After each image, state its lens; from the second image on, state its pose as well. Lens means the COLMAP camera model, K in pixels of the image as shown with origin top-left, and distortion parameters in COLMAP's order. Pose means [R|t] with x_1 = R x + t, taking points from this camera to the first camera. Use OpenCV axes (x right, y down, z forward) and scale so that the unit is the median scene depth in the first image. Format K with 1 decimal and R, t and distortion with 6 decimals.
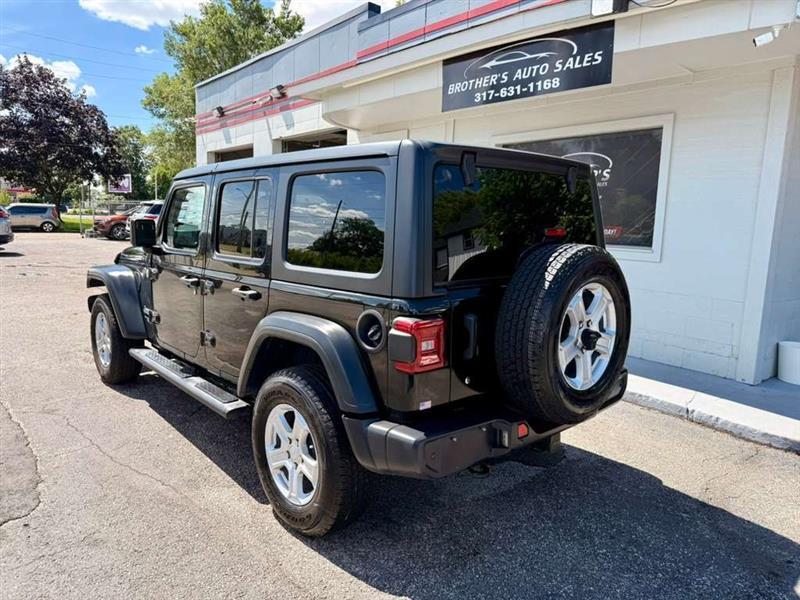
lens RADIAL K [[566.3, 0, 394.5], [0, 566.3, 300.4], [0, 0, 1]] dist [0.016989, -0.032957]
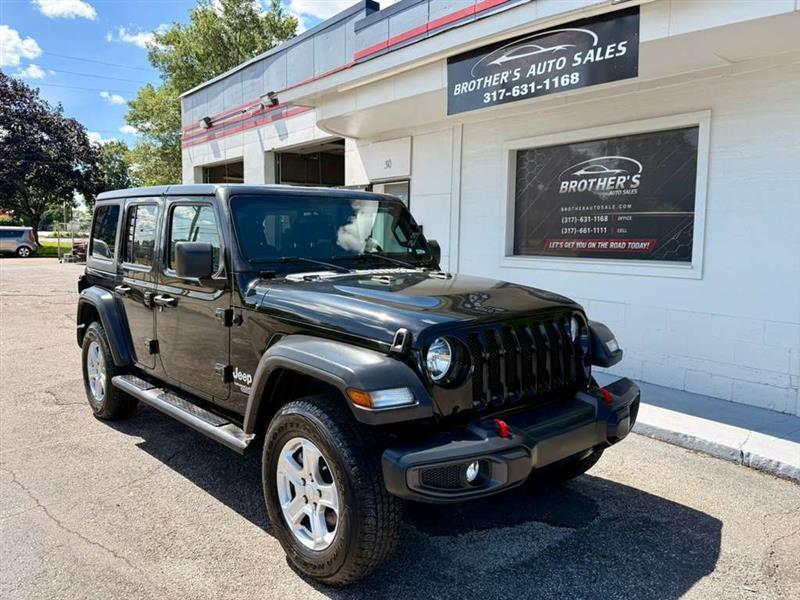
lens RADIAL K [[619.6, 0, 396.1], [0, 619.6, 297.2], [0, 0, 1]] dist [0.035631, -0.062682]
pose [[0.999751, -0.017322, -0.014070, 0.014121], [0.016674, 0.998850, -0.044941, -0.004958], [0.014832, 0.044695, 0.998891, 0.044196]]
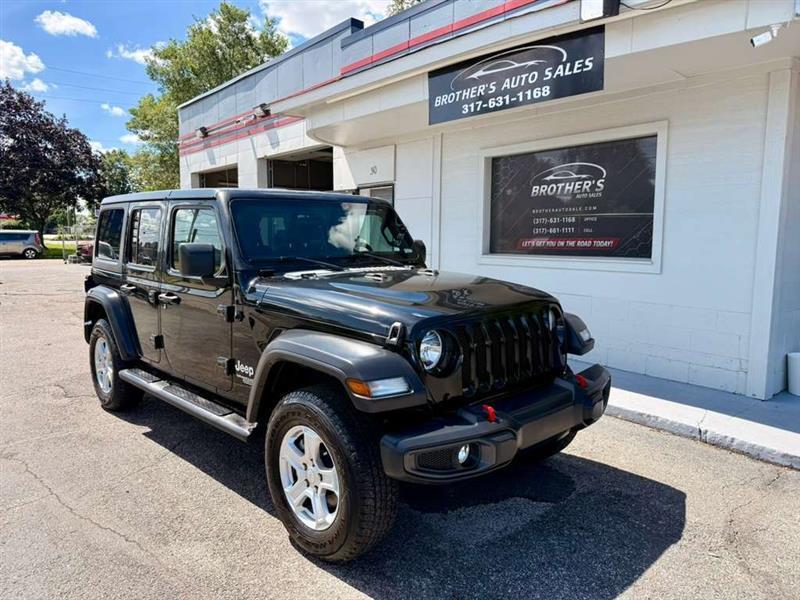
lens RADIAL K [[566.3, 0, 401.6], [0, 566.3, 296.2], [0, 0, 1]] dist [0.016989, -0.032957]
pose [[0.999270, -0.027476, 0.026540, 0.003976], [0.028459, 0.998895, -0.037391, -0.006173], [-0.025483, 0.038119, 0.998948, 0.054432]]
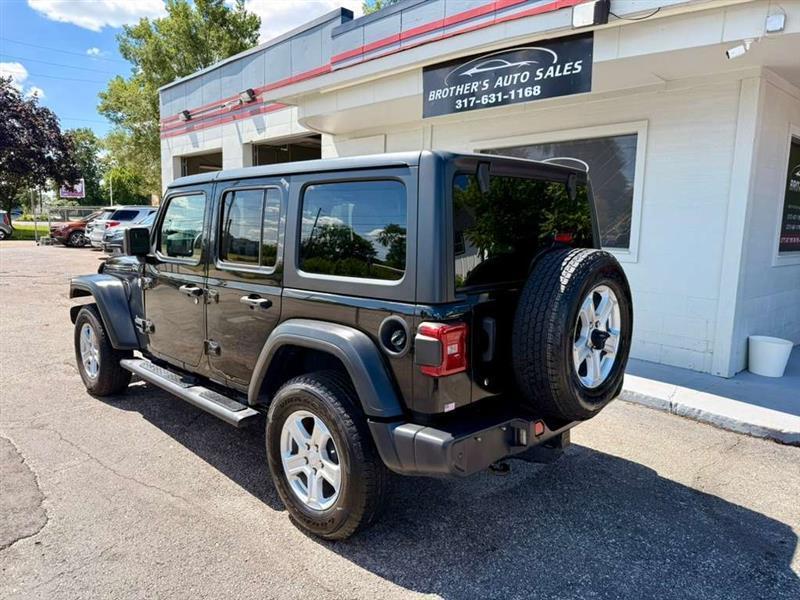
lens RADIAL K [[566.3, 0, 397.7], [0, 566.3, 302.1], [0, 0, 1]] dist [0.016989, -0.032957]
pose [[0.997376, -0.019998, 0.069572, -0.046019], [0.020134, 0.999796, -0.001257, -0.002886], [-0.069533, 0.002655, 0.997576, -0.010066]]
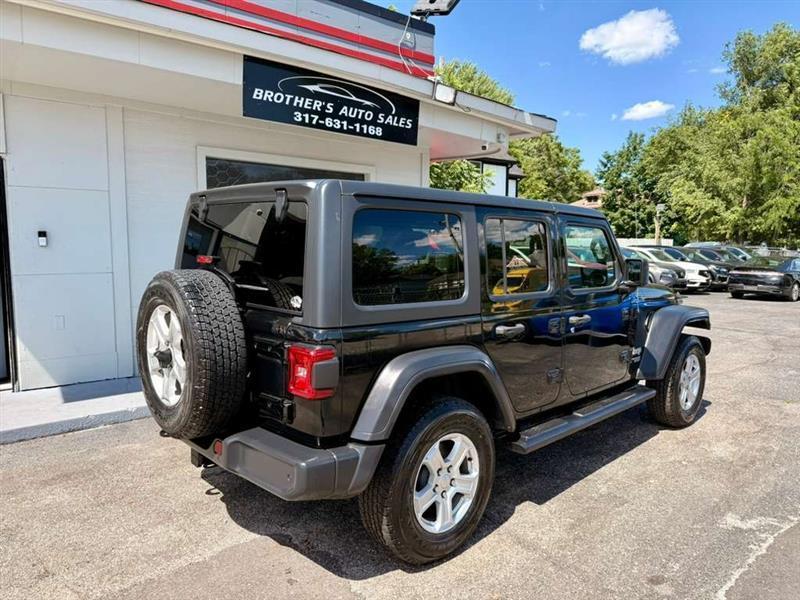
lens RADIAL K [[566.3, 0, 398.9], [0, 566.3, 299.2], [0, 0, 1]] dist [0.016989, -0.032957]
pose [[-0.002065, -0.126367, 0.991981, -0.918925], [0.131424, 0.983345, 0.125540, -0.175052], [-0.991324, 0.130630, 0.014577, 0.960149]]
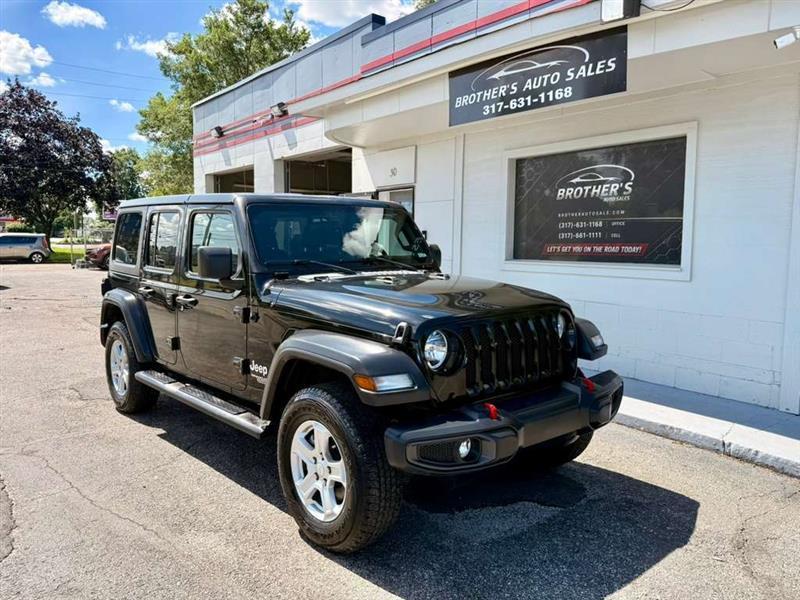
lens RADIAL K [[619.6, 0, 395.5], [0, 619.6, 295.1], [0, 0, 1]] dist [0.035631, -0.062682]
pose [[0.999488, -0.018410, -0.026187, 0.019789], [0.016872, 0.998187, -0.057777, 0.005134], [0.027203, 0.057306, 0.997986, -0.013558]]
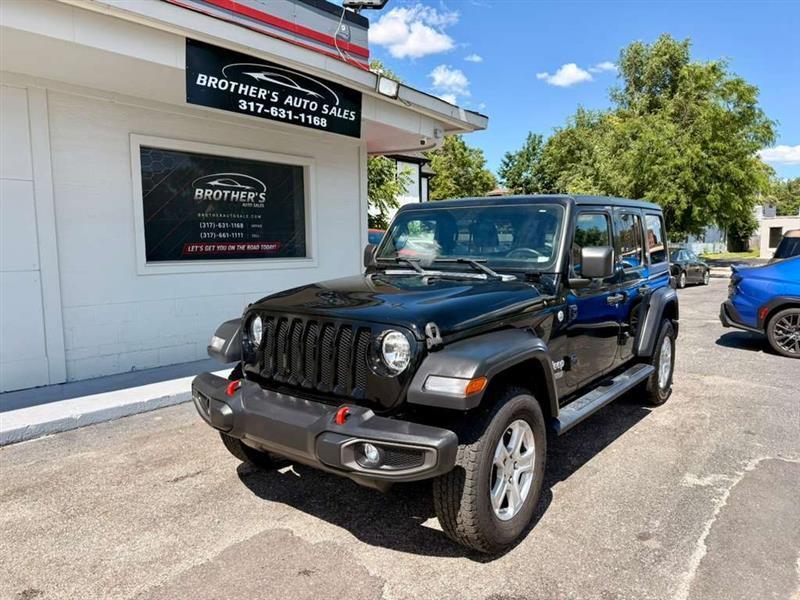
lens RADIAL K [[566.3, 0, 402.2], [0, 566.3, 301.1], [0, 0, 1]] dist [0.016989, -0.032957]
pose [[-0.170920, -0.130400, 0.976618, -0.917562], [0.134847, 0.978780, 0.154289, -0.174915], [-0.976014, 0.158065, -0.149710, 1.046147]]
